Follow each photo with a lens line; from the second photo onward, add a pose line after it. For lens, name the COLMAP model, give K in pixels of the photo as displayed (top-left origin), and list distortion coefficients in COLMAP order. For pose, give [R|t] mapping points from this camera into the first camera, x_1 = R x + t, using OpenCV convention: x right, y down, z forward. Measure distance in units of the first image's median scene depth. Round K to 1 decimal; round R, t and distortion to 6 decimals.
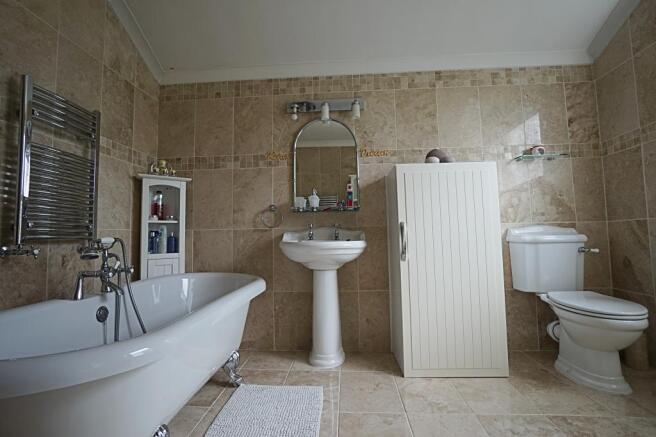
lens RADIAL K [[317.6, 0, 327.0], [0, 317.6, 219.9], [0, 0, 1]] dist [-0.022902, 0.002302]
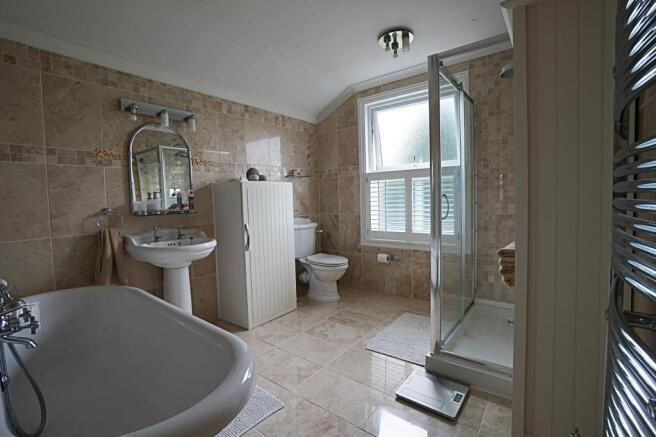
lens RADIAL K [[296.3, 0, 328.4], [0, 296.3, 216.4], [0, 0, 1]] dist [-0.019126, 0.000202]
pose [[0.562514, -0.040947, 0.825773, -0.513228], [-0.039066, 0.996341, 0.076016, -0.112468], [-0.825864, -0.075020, 0.558856, -0.023921]]
